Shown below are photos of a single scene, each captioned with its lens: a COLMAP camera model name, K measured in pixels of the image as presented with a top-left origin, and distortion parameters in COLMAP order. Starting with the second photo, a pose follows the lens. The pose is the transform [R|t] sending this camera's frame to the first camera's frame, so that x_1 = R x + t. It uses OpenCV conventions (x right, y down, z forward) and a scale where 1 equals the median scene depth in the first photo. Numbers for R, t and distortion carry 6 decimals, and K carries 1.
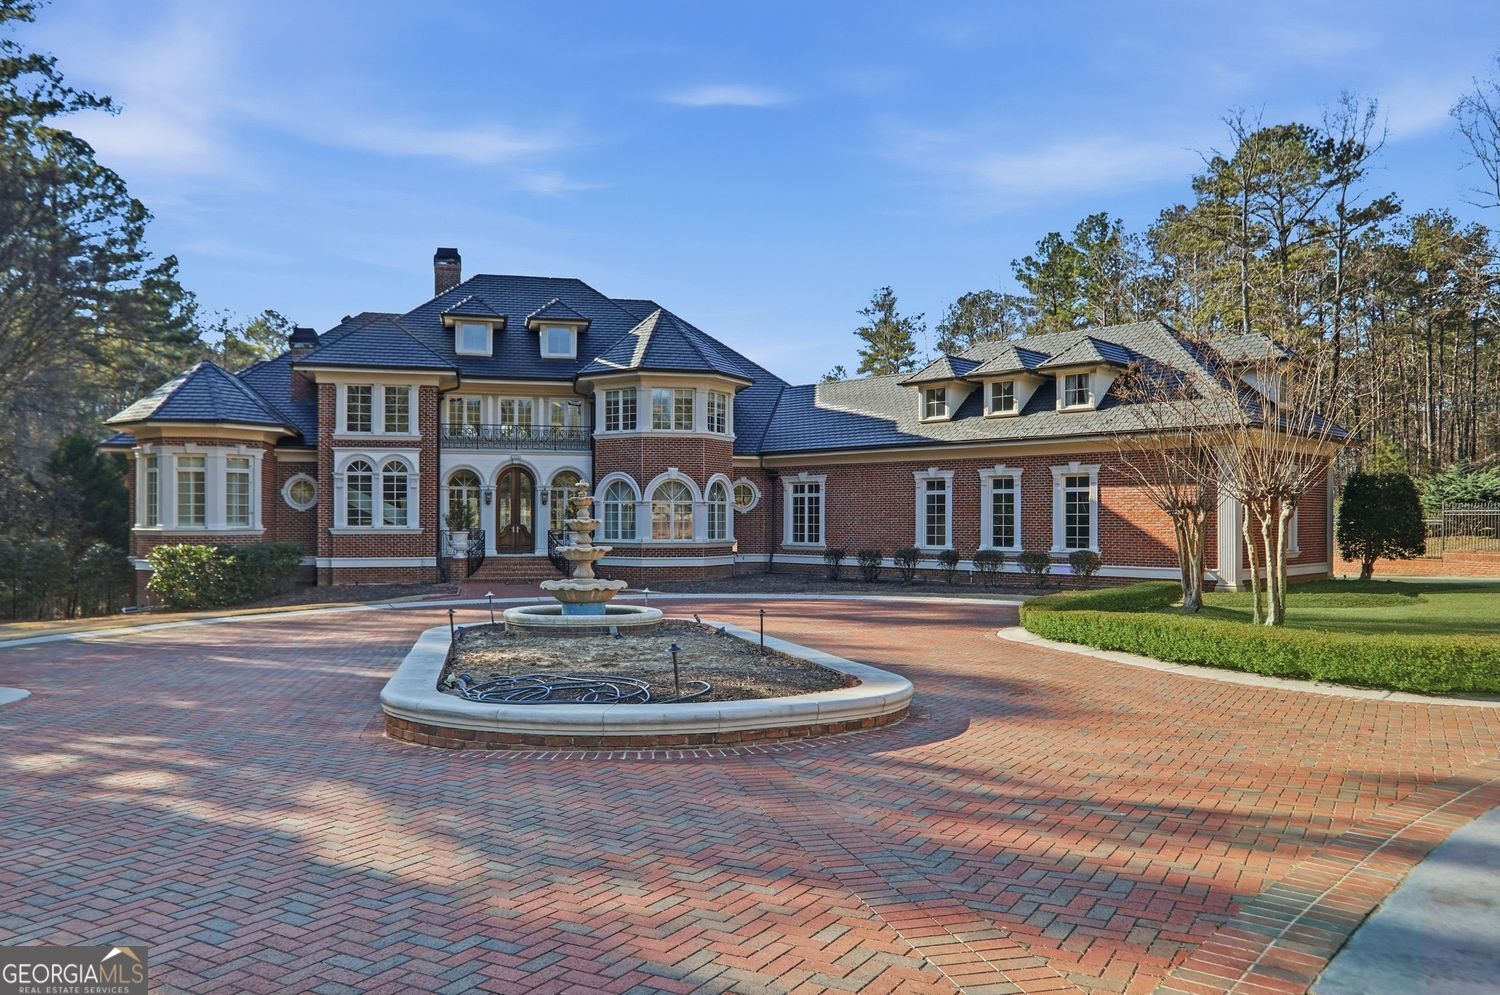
lens RADIAL K [[1075.3, 0, 752.8], [0, 1075.3, 510.7], [0, 0, 1]] dist [-0.014405, 0.010144]
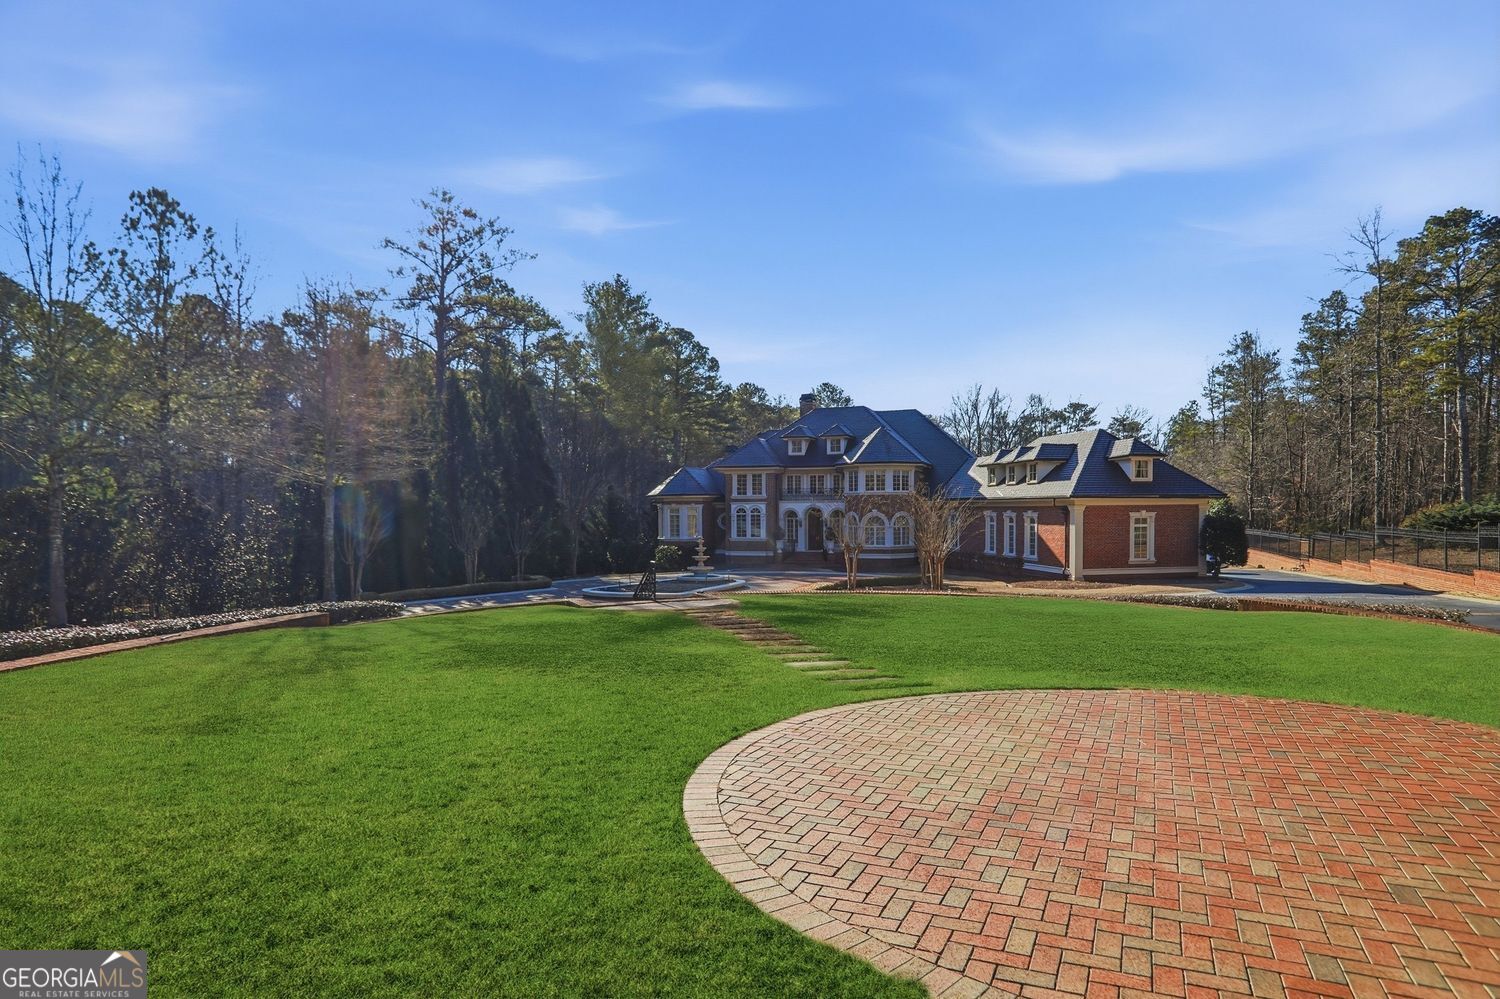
lens RADIAL K [[859.0, 0, 753.3], [0, 859.0, 501.0], [0, 0, 1]] dist [-0.046419, 0.009361]
pose [[0.836709, -0.009975, -0.547557, 0.622312], [0.011226, 0.999936, -0.001061, -0.057396], [0.547532, -0.005259, 0.836768, -0.480908]]
